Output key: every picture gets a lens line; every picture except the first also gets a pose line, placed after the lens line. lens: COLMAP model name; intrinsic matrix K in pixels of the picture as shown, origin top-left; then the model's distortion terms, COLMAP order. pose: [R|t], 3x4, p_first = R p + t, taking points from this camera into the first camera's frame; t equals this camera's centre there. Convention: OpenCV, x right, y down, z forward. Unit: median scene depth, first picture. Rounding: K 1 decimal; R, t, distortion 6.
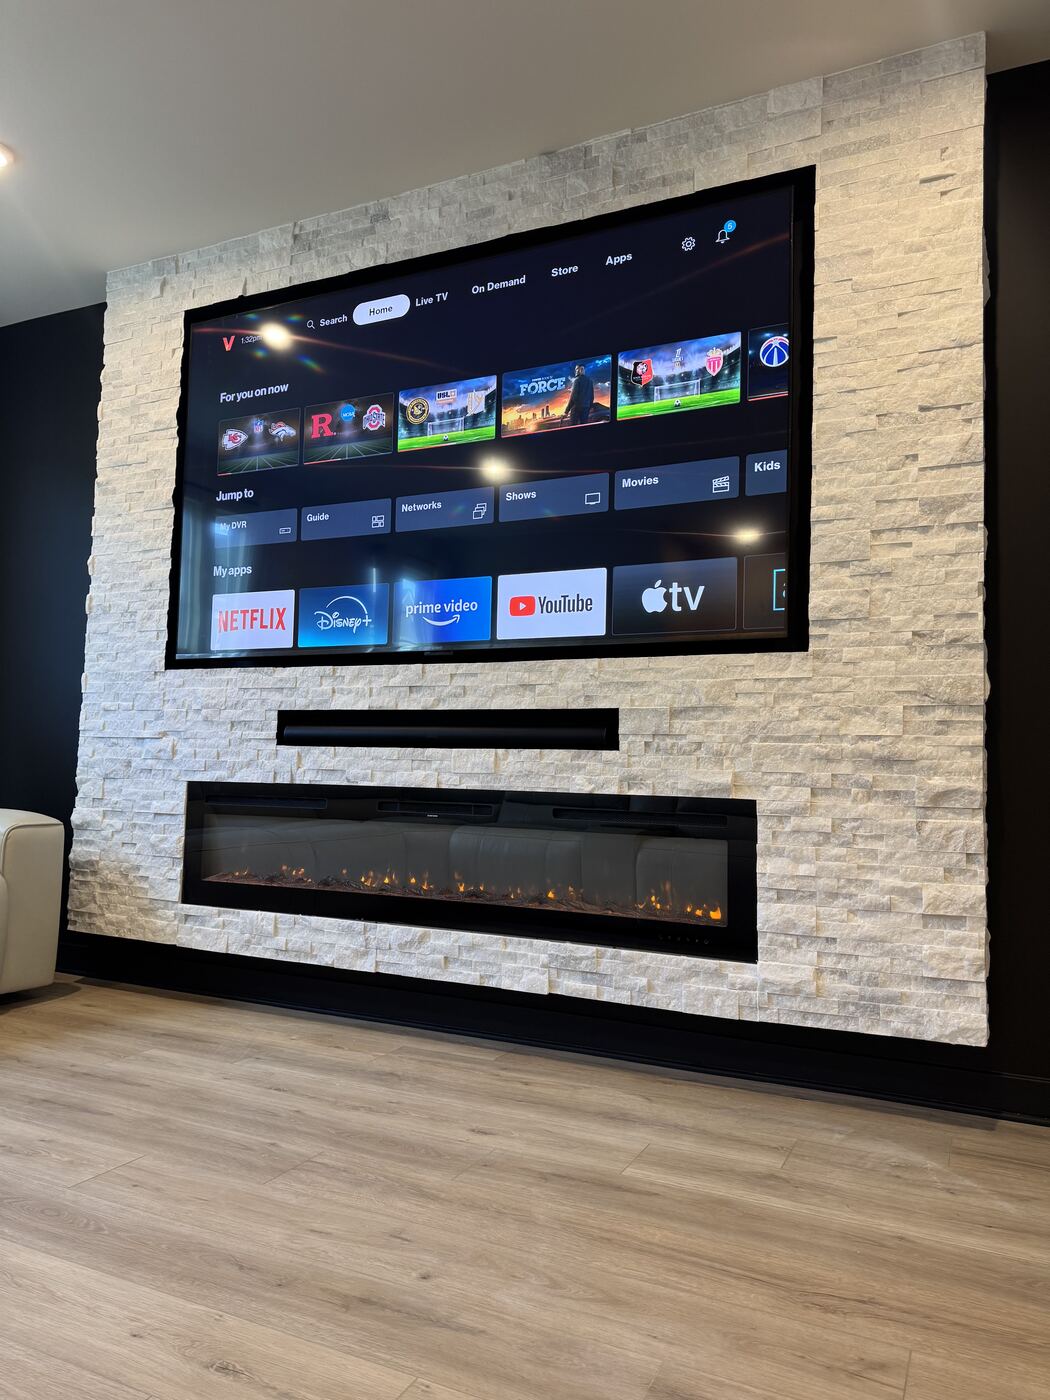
lens RADIAL K [[971.8, 0, 519.8], [0, 971.8, 702.6], [0, 0, 1]] dist [0.109189, -0.153905]
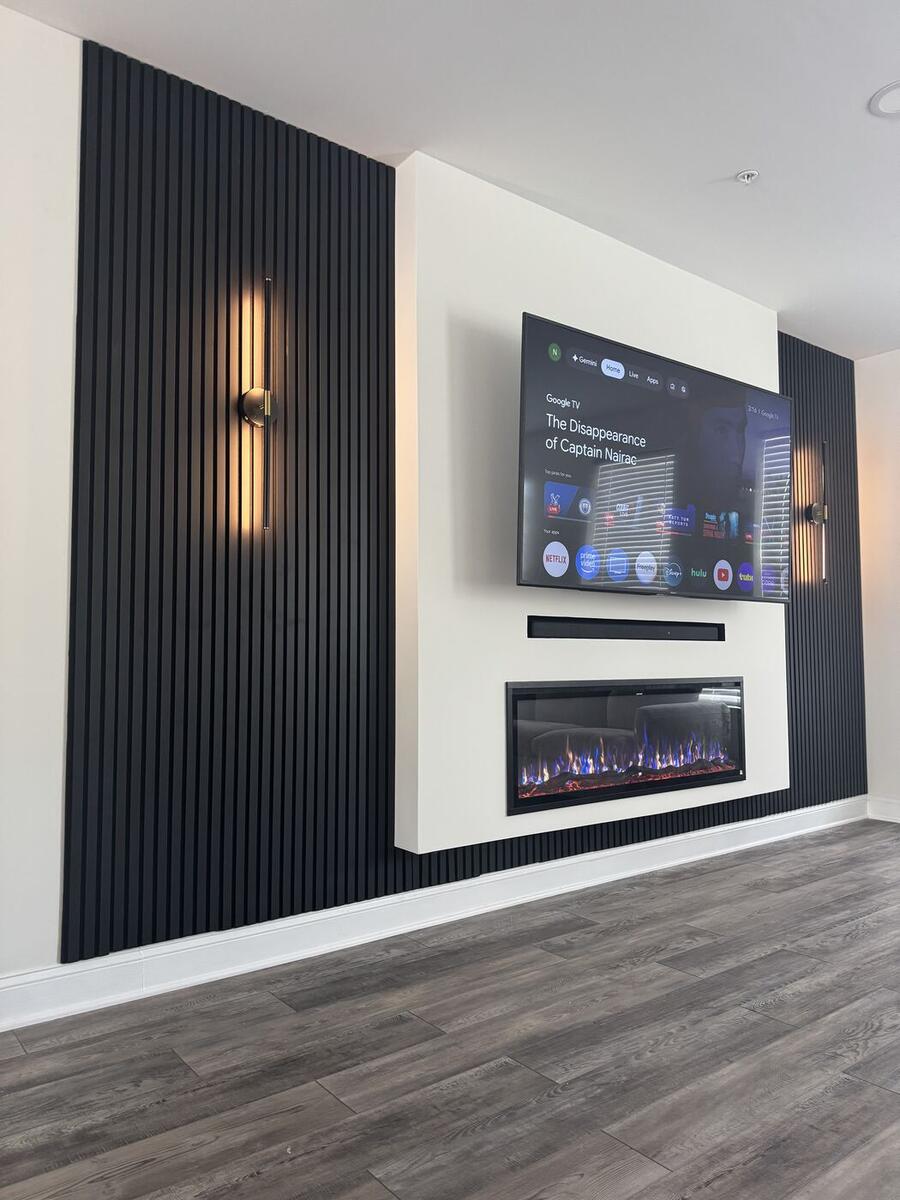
lens RADIAL K [[833.0, 0, 445.6], [0, 833.0, 602.2], [0, 0, 1]] dist [0.109189, -0.153905]
pose [[0.464937, 0.051222, 0.883861, -1.473646], [-0.029536, 0.998667, -0.042339, 0.049336], [-0.884851, -0.006420, 0.465830, 0.601994]]
